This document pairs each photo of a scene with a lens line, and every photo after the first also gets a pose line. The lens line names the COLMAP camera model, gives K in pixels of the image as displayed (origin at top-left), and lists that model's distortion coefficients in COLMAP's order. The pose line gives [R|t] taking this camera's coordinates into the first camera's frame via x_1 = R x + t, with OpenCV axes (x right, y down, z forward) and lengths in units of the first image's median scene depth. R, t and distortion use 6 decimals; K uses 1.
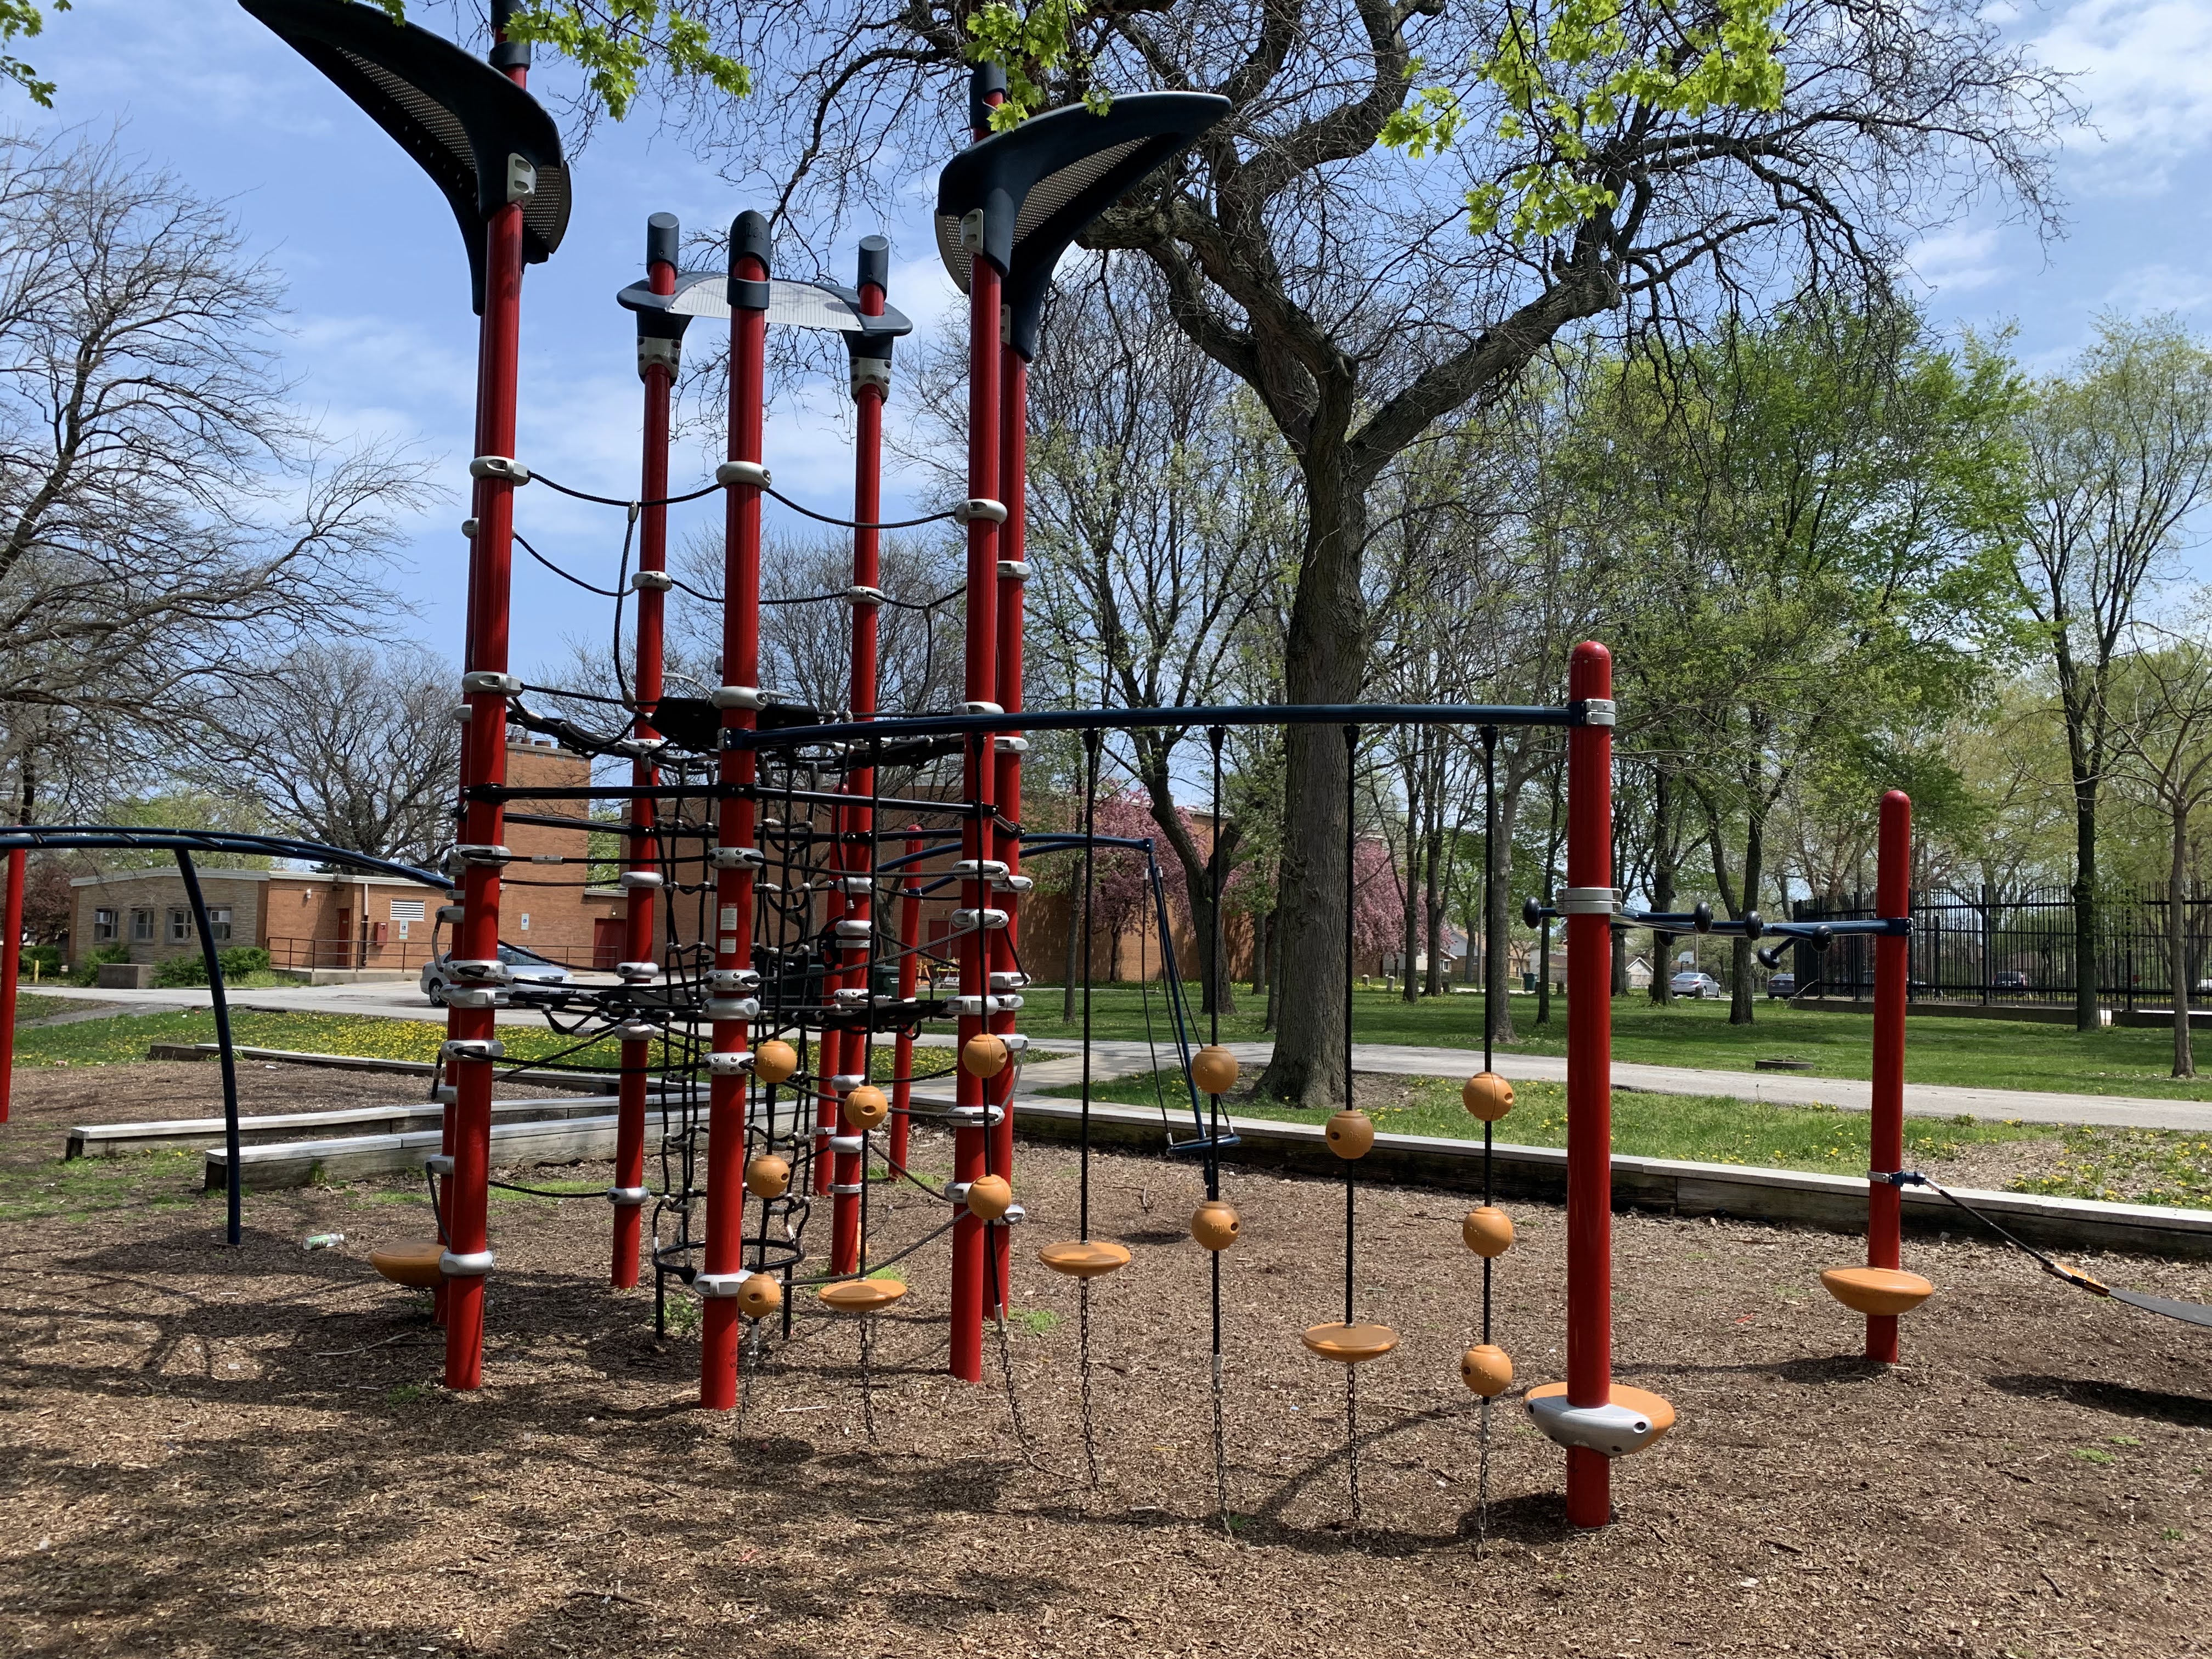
lens RADIAL K [[1701.8, 0, 1106.0], [0, 1701.8, 829.5], [0, 0, 1]] dist [0.004896, 0.003560]
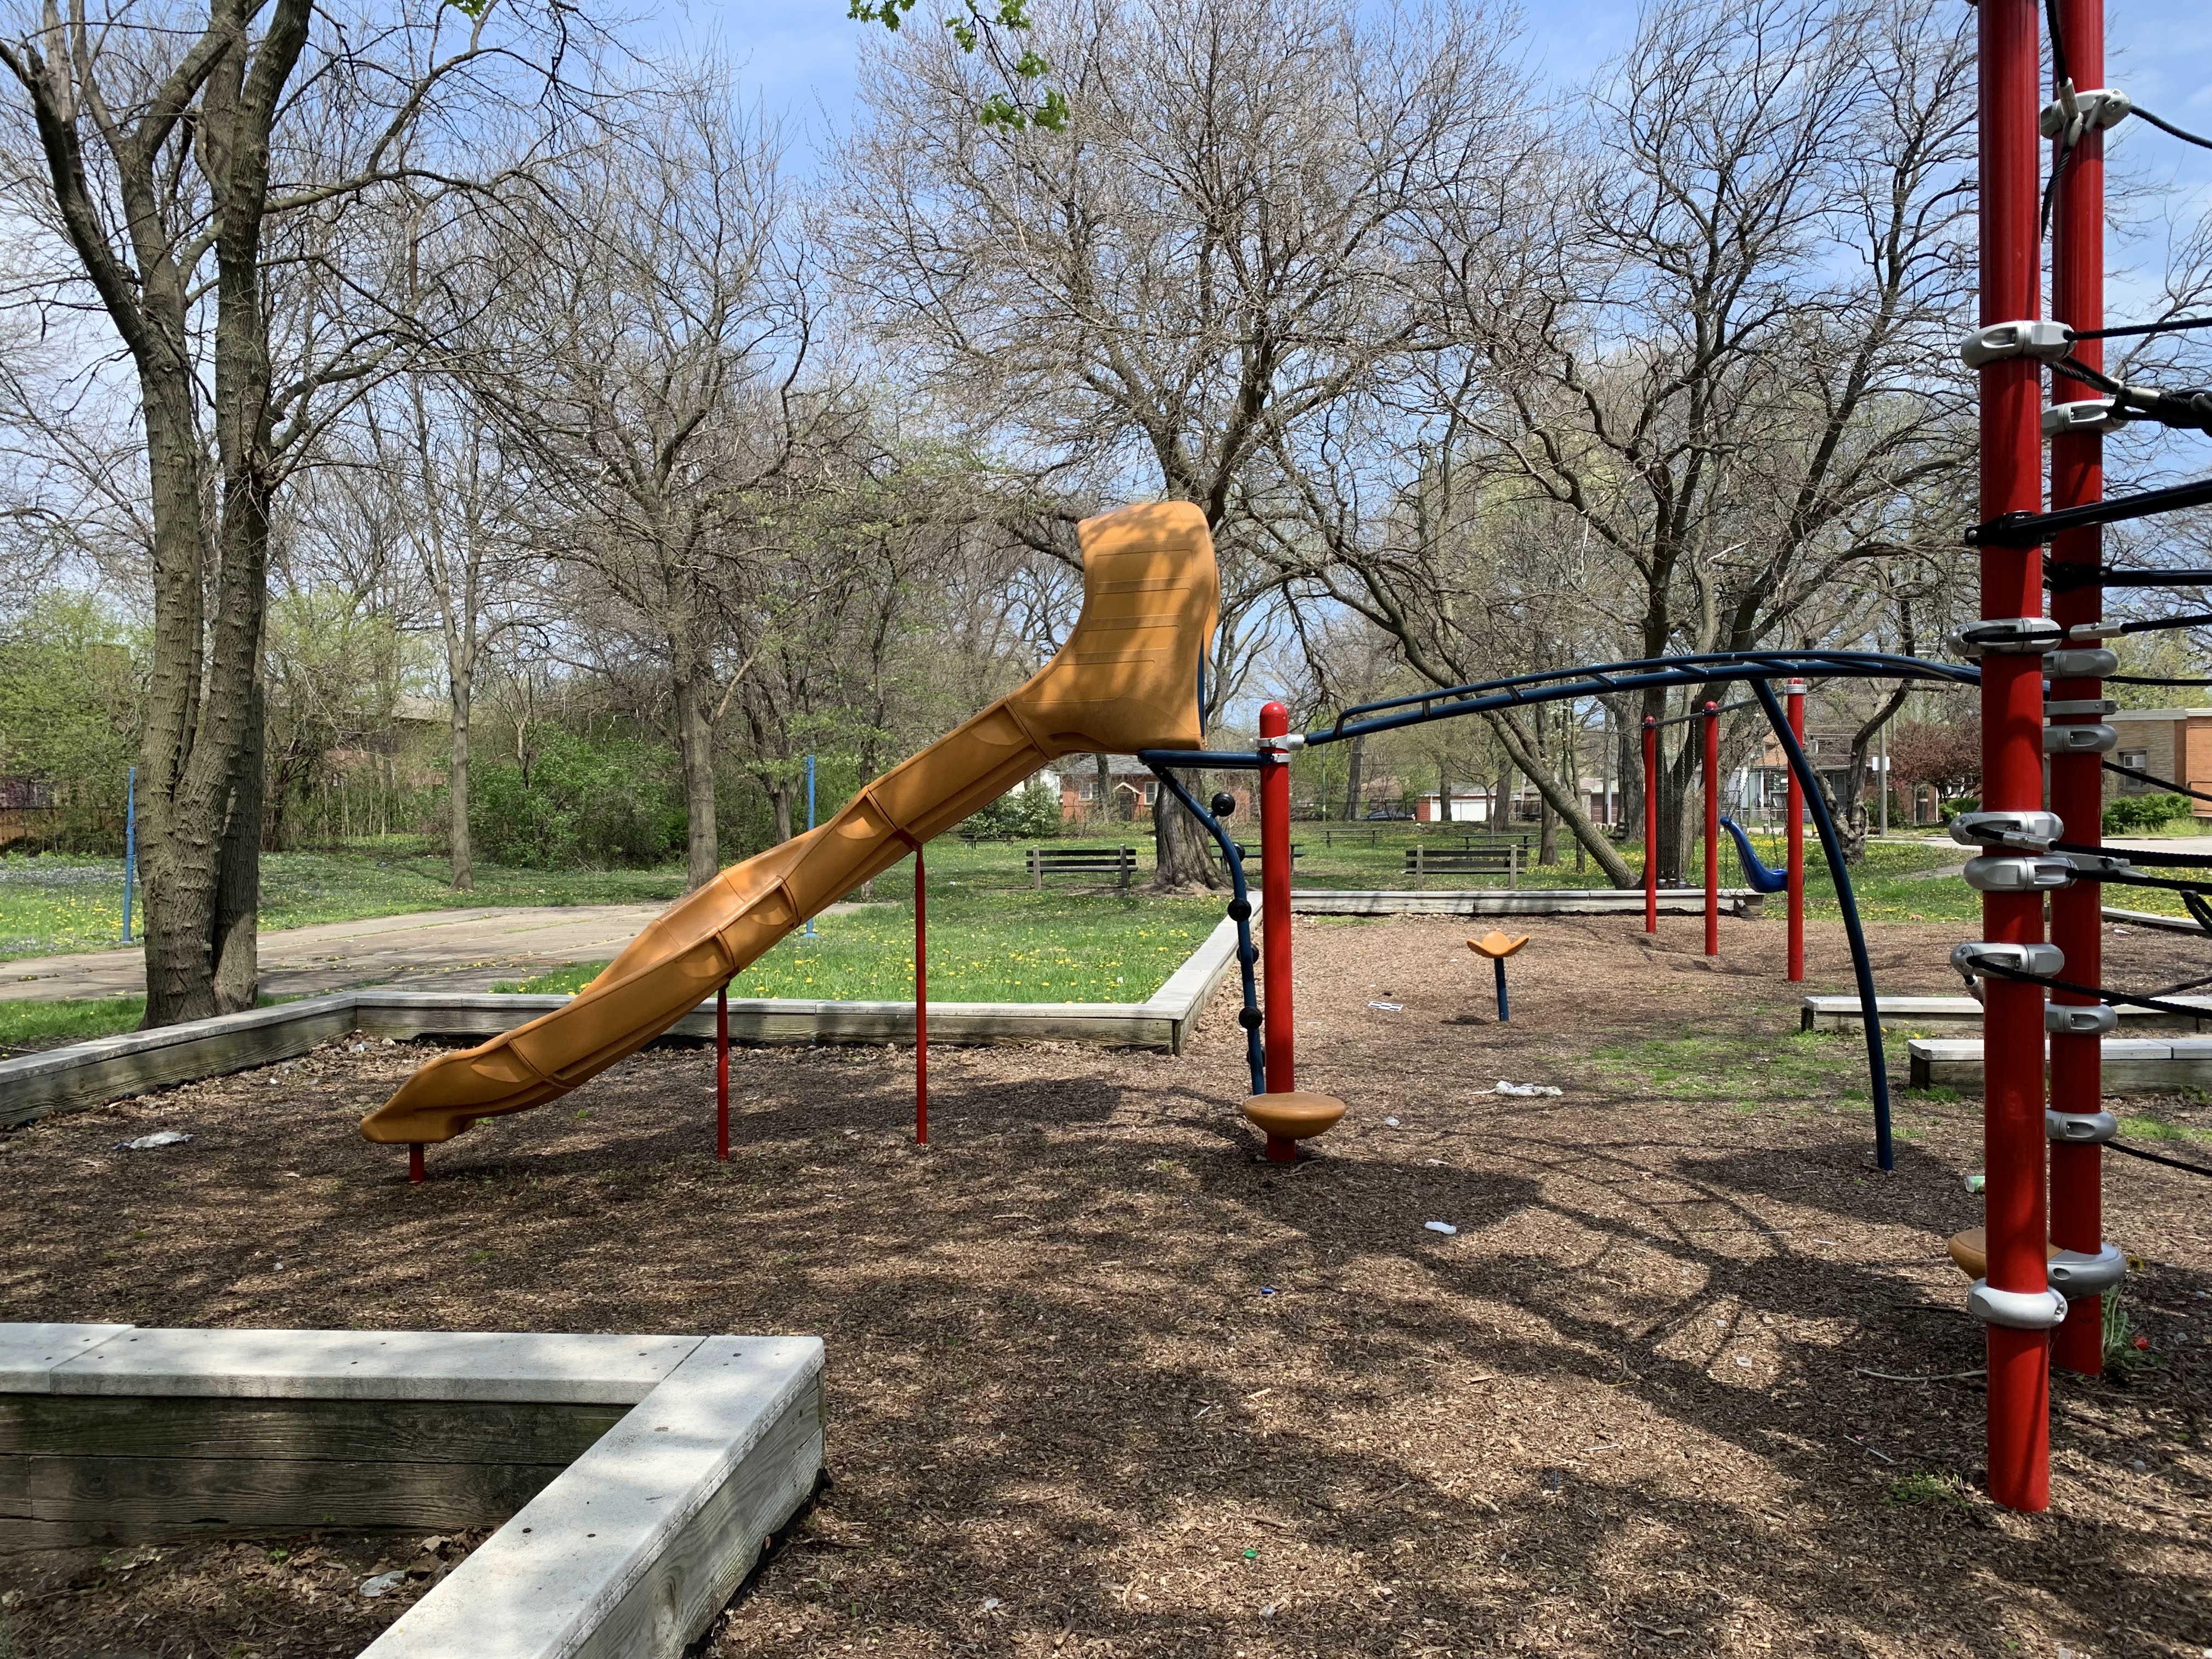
lens RADIAL K [[1701.8, 0, 1106.0], [0, 1701.8, 829.5], [0, 0, 1]] dist [0.004896, 0.003560]
pose [[0.504977, -0.010505, -0.863069, -0.004860], [0.086903, 0.995464, 0.038729, 0.017384], [0.858747, -0.094560, 0.503600, 0.229554]]
